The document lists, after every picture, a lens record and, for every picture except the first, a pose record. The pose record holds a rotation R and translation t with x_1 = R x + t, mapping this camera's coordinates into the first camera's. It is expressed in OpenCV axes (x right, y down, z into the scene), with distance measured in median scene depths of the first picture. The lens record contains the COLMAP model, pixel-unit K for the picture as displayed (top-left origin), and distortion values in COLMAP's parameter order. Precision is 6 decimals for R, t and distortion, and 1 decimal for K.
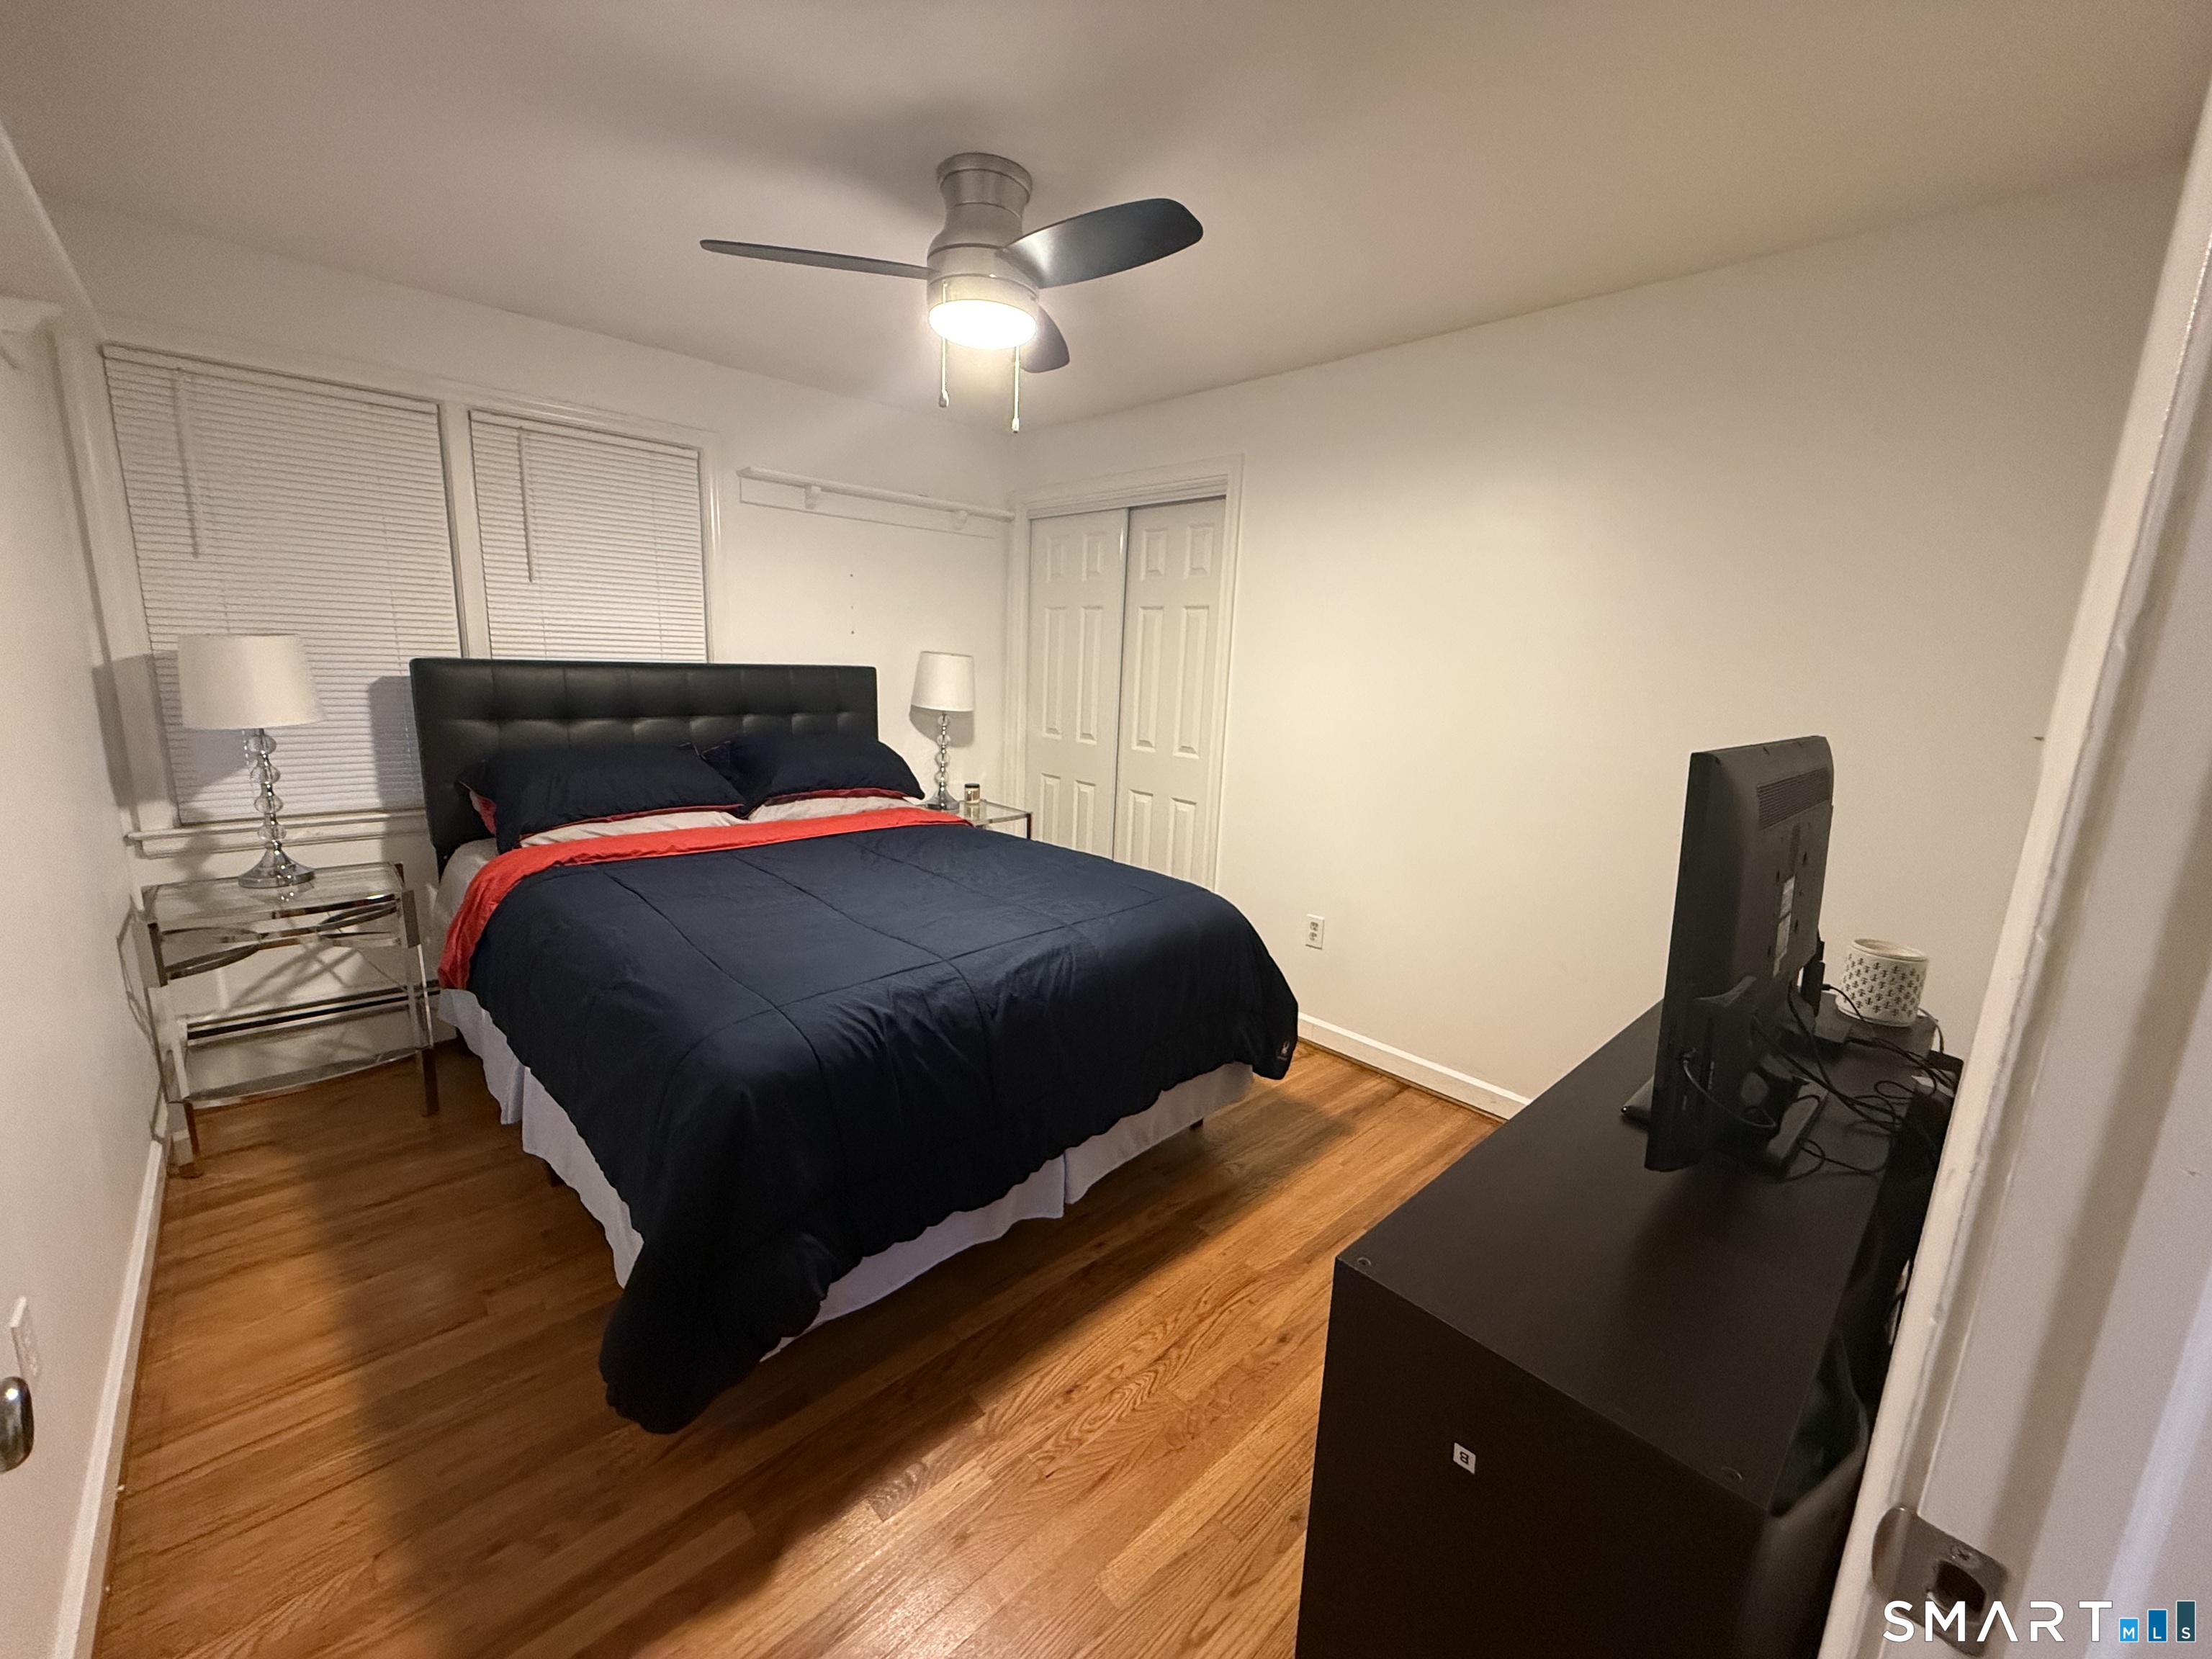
lens RADIAL K [[880.8, 0, 1107.7], [0, 880.8, 830.2], [0, 0, 1]] dist [0.001515, -0.000303]
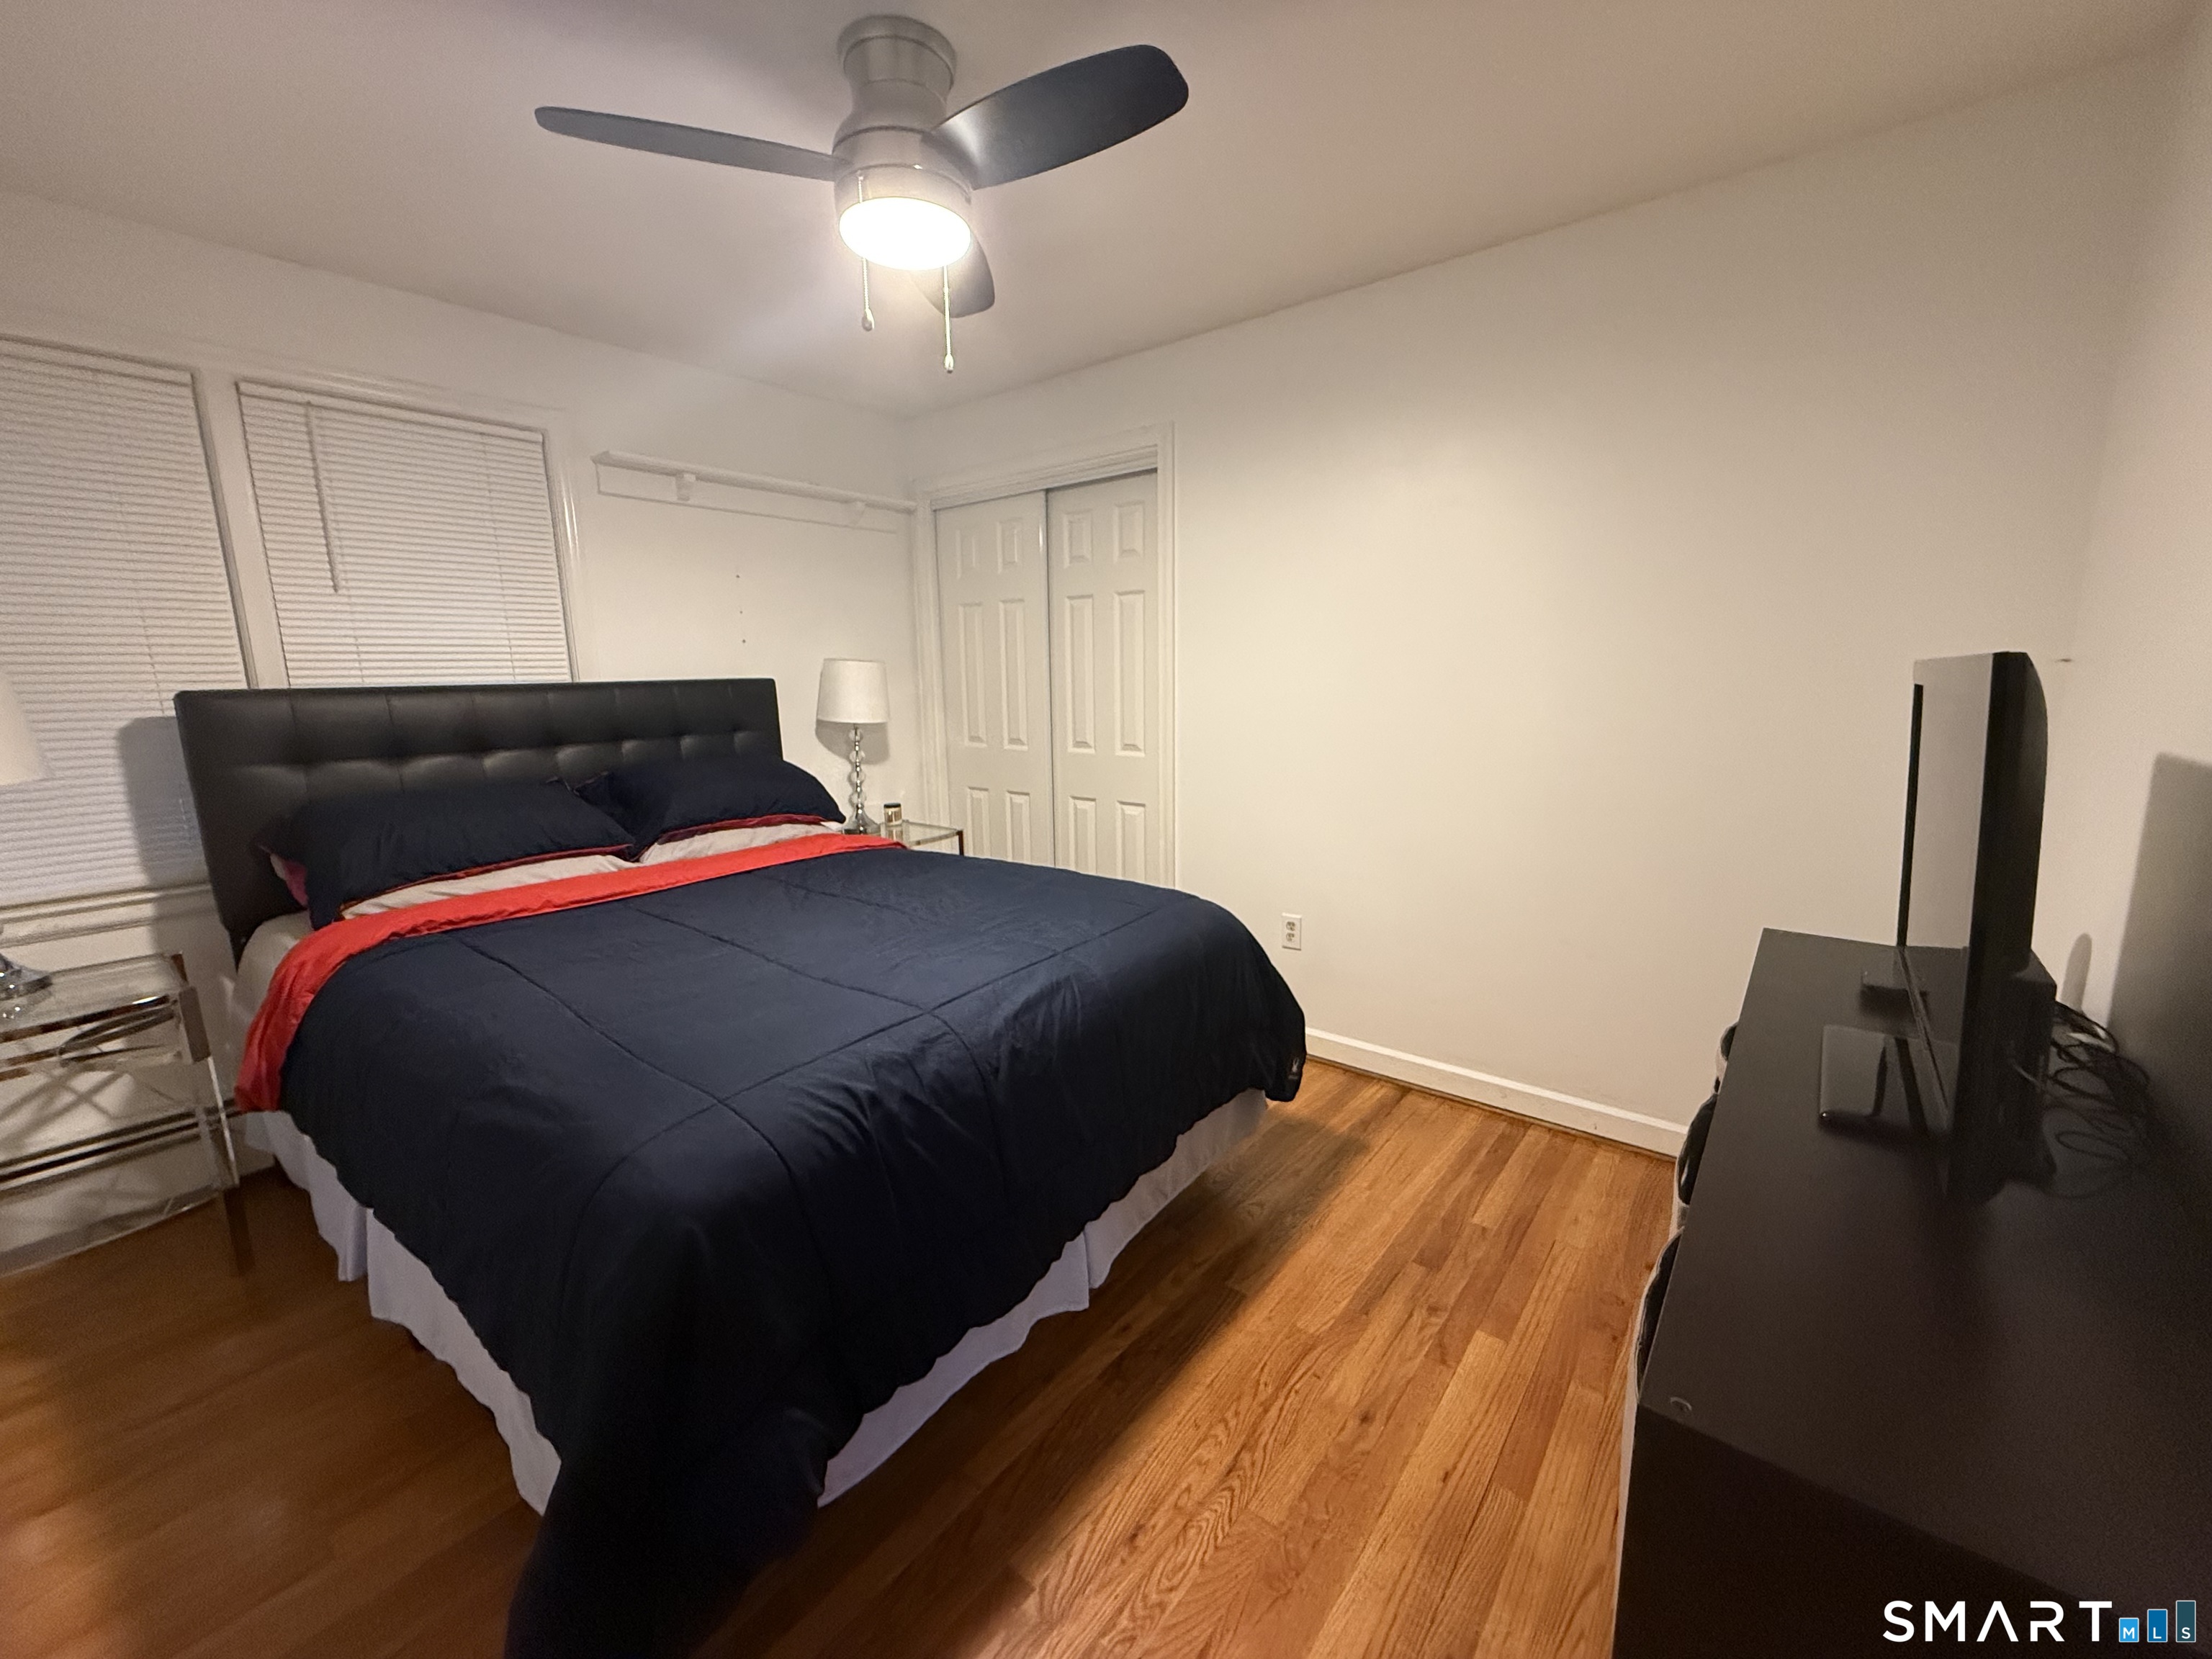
lens RADIAL K [[880.8, 0, 1104.2], [0, 880.8, 828.5], [0, 0, 1]] dist [0.001515, -0.000303]
pose [[0.989880, -0.079399, 0.117617, -0.075687], [0.081514, 0.996584, -0.013274, 0.004121], [-0.116161, 0.022727, 0.992970, 0.131304]]
